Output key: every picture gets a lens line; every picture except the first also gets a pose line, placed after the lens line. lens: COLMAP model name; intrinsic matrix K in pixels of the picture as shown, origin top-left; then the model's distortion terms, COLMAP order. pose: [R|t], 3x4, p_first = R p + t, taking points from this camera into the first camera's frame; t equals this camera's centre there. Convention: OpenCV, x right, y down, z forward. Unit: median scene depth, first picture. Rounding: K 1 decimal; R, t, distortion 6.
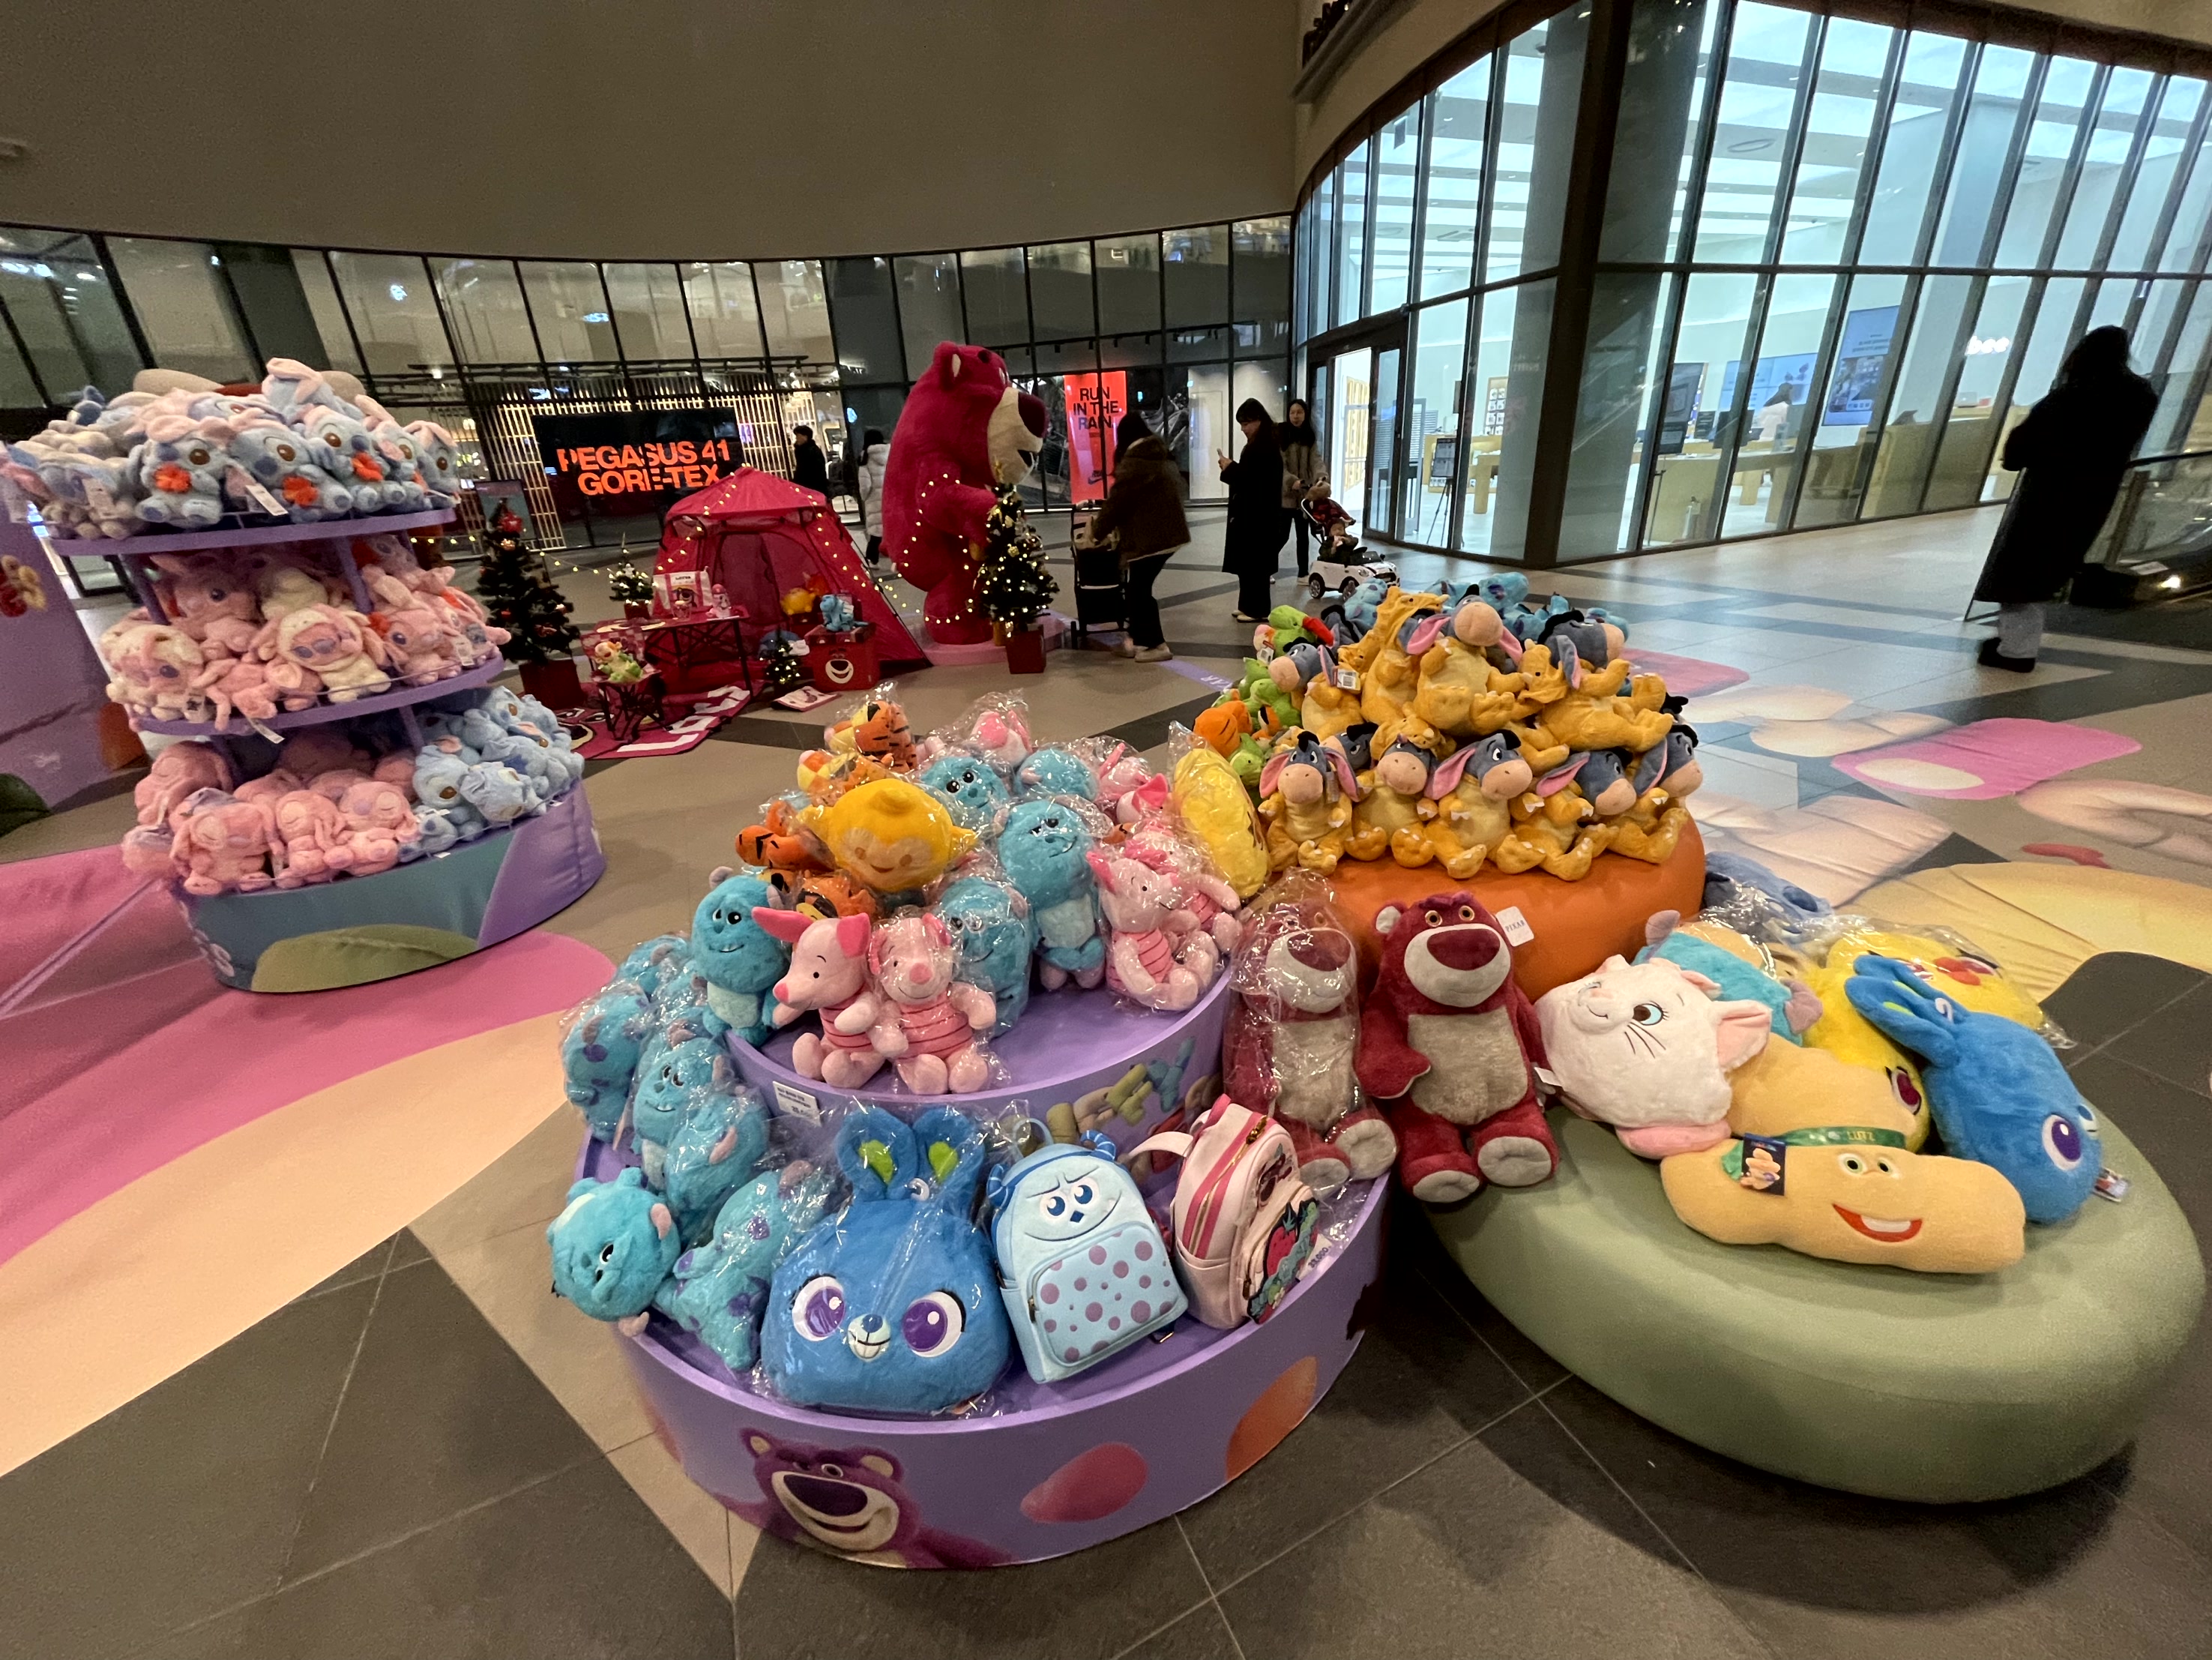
lens RADIAL K [[893.2, 0, 1104.7], [0, 893.2, 824.4], [0, 0, 1]] dist [-0.002309, 0.000485]
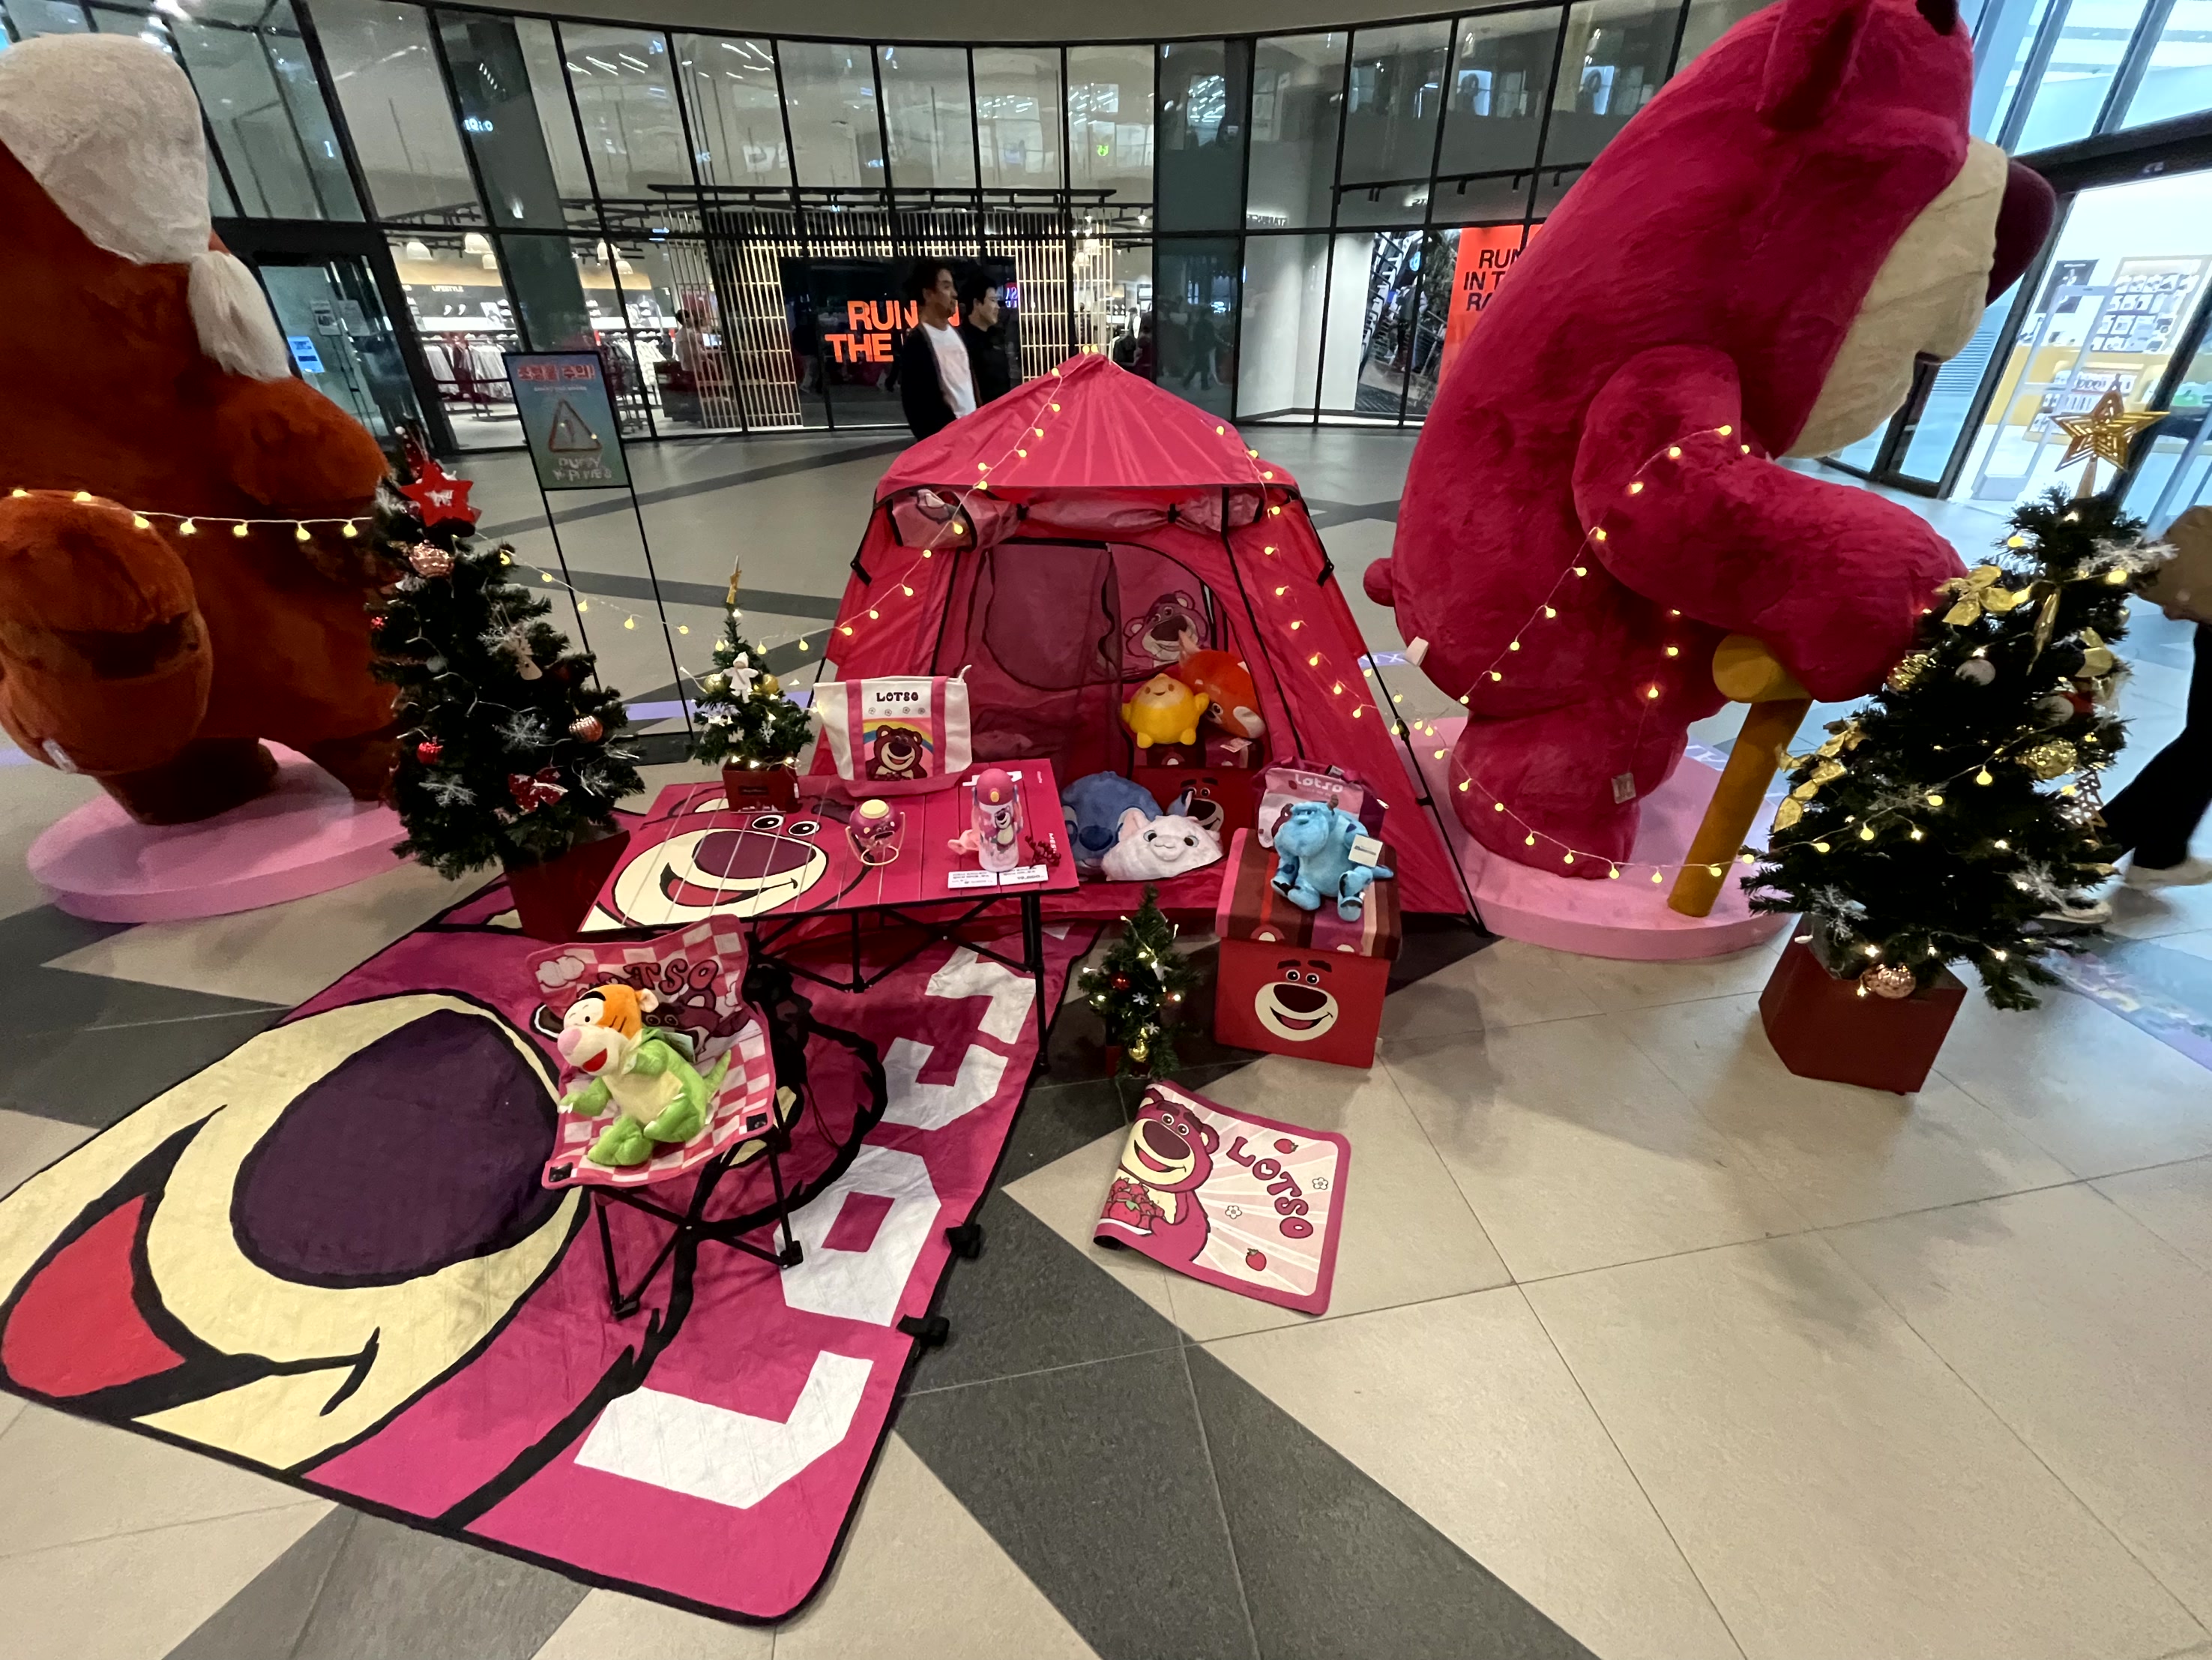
lens RADIAL K [[893.2, 0, 1111.8], [0, 893.2, 834.5], [0, 0, 1]] dist [-0.002309, 0.000485]
pose [[0.966624, 0.166482, -0.194735, -0.239315], [-0.142734, 0.981147, 0.130297, -0.210089], [0.212756, -0.098153, 0.972163, 0.512468]]
